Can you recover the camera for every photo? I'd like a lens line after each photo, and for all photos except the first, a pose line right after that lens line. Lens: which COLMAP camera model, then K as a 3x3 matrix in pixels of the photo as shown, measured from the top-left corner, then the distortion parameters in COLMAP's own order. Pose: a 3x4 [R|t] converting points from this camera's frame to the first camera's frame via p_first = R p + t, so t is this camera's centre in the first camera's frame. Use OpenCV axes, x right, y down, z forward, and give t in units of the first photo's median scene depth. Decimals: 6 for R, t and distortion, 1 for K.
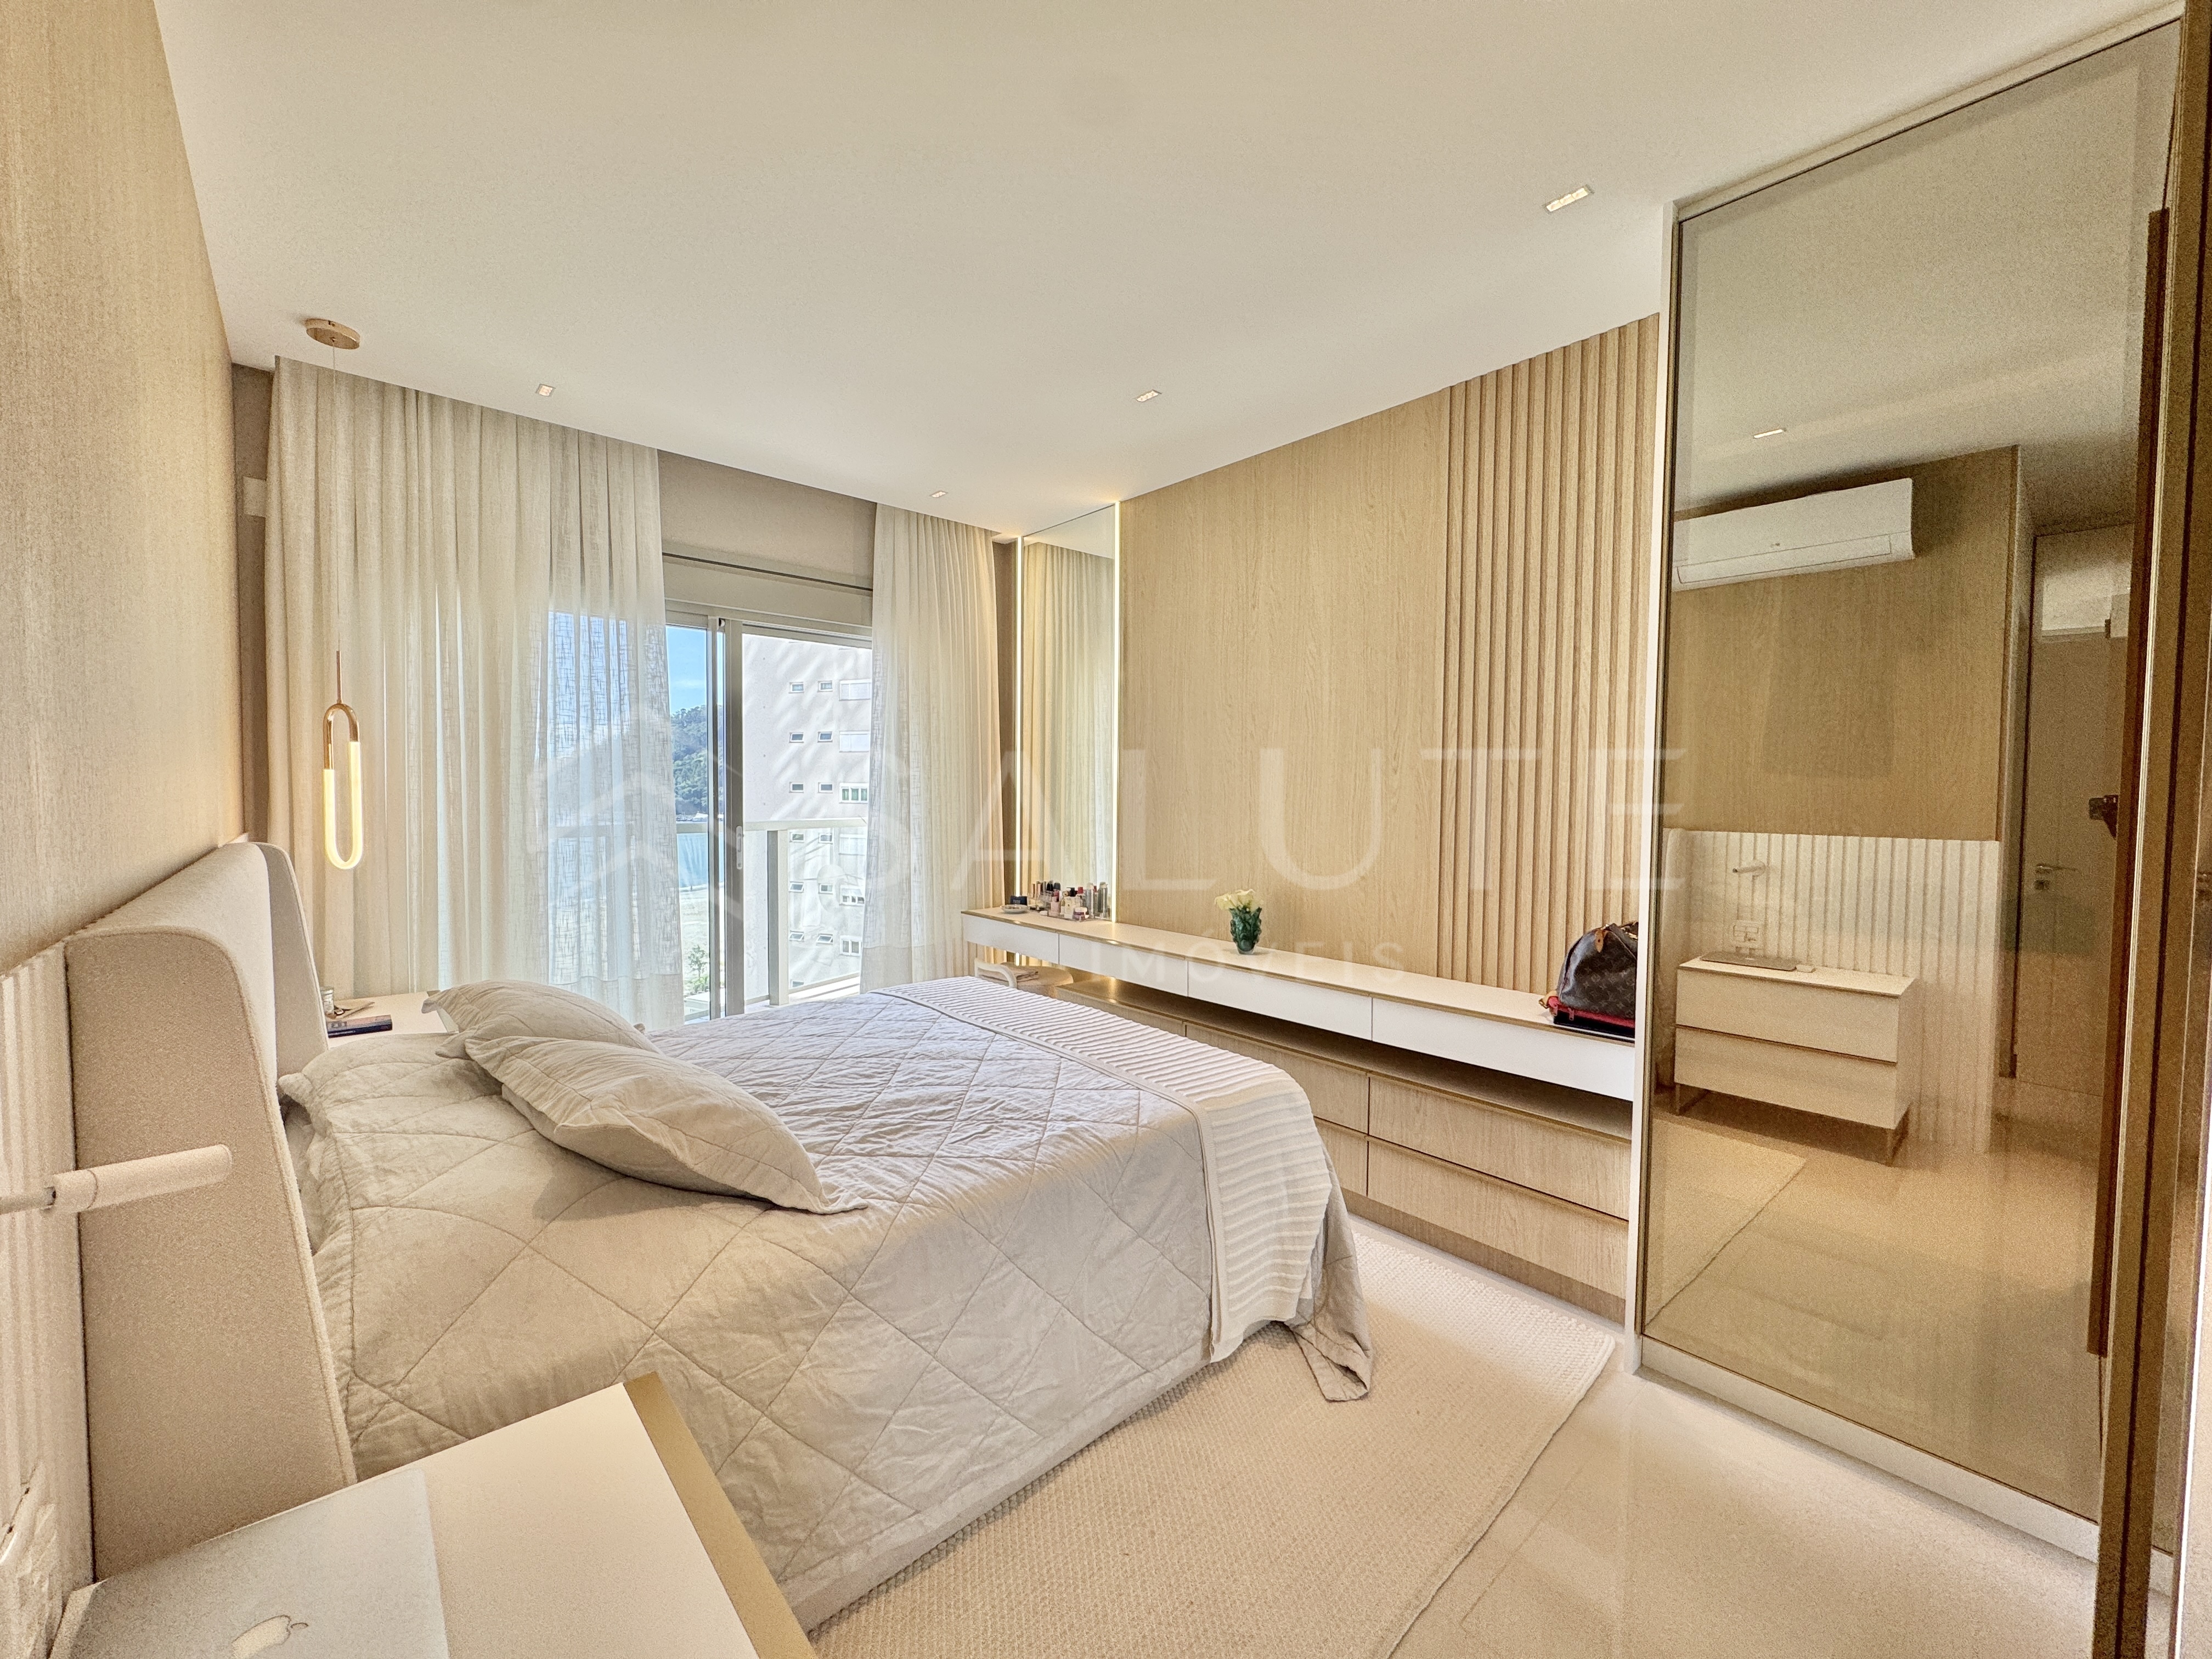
lens RADIAL K [[882.0, 0, 1103.5], [0, 882.0, 826.7], [0, 0, 1]] dist [-0.002472, 0.000096]
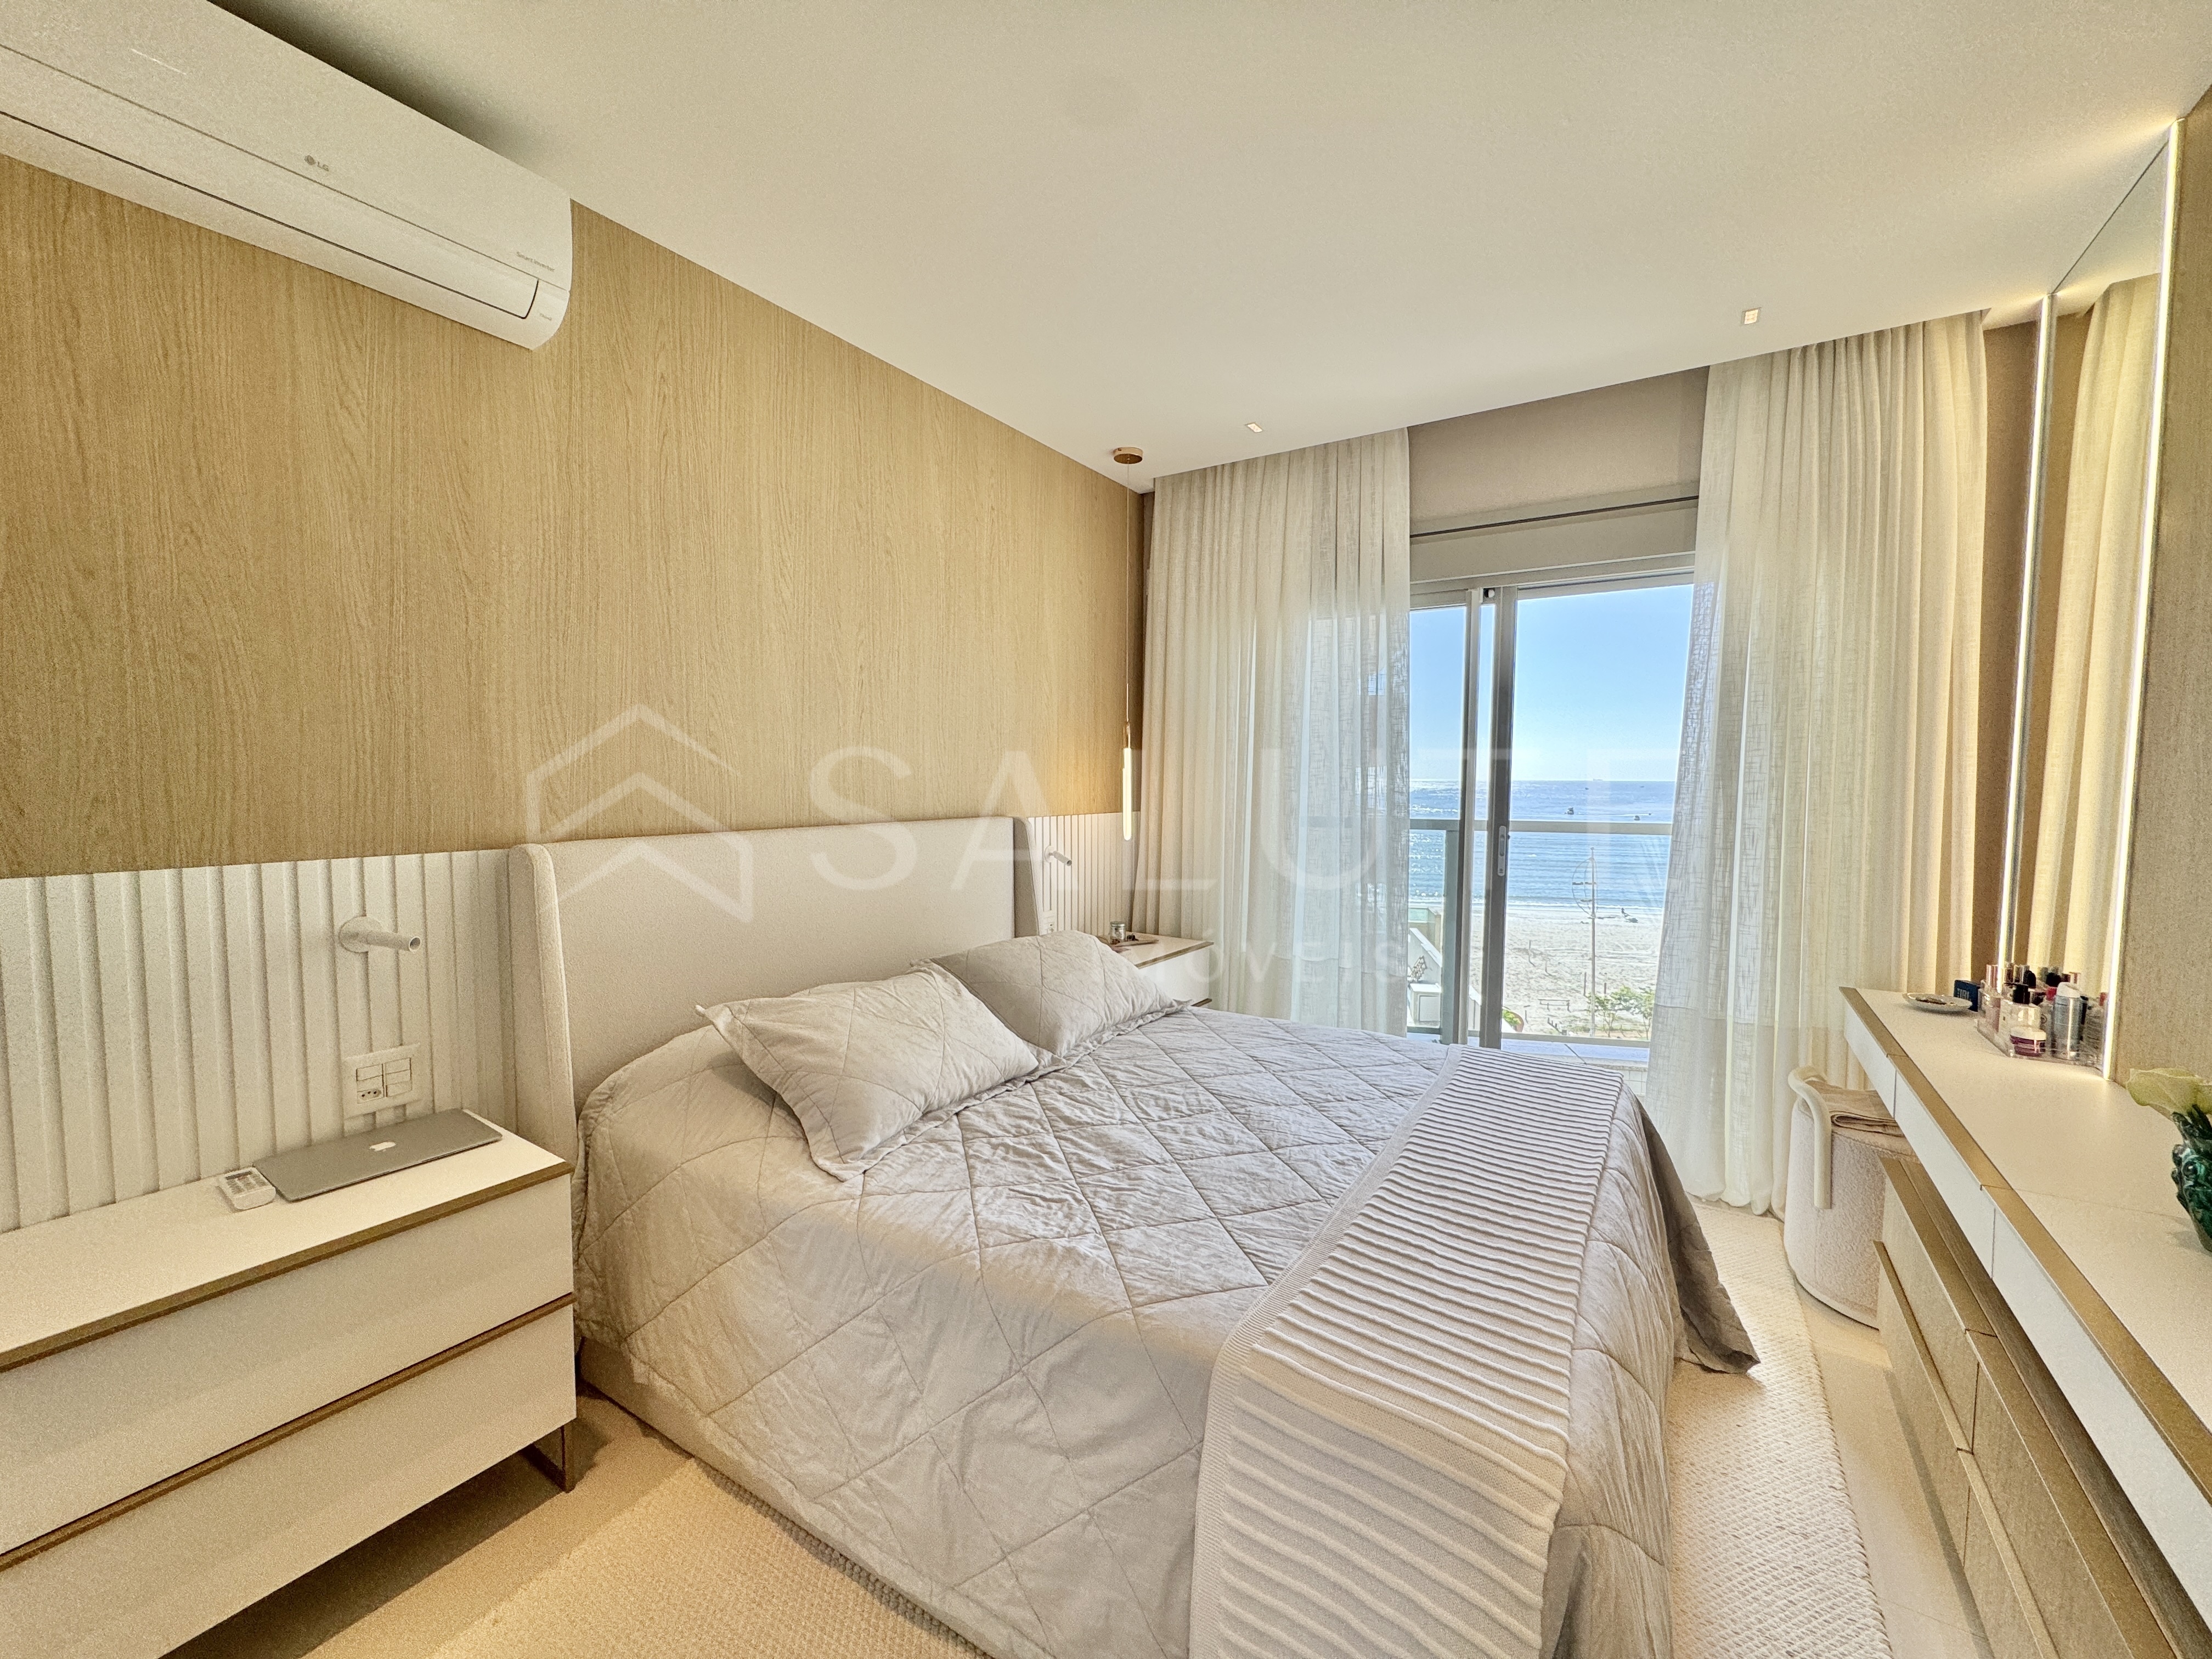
lens RADIAL K [[882.0, 0, 1103.5], [0, 882.0, 826.7], [0, 0, 1]] dist [-0.002472, 0.000096]
pose [[0.265105, 0.049619, -0.962942, 0.494278], [-0.045990, 0.998189, 0.038774, -0.025056], [0.963122, 0.034006, 0.266907, 0.627299]]
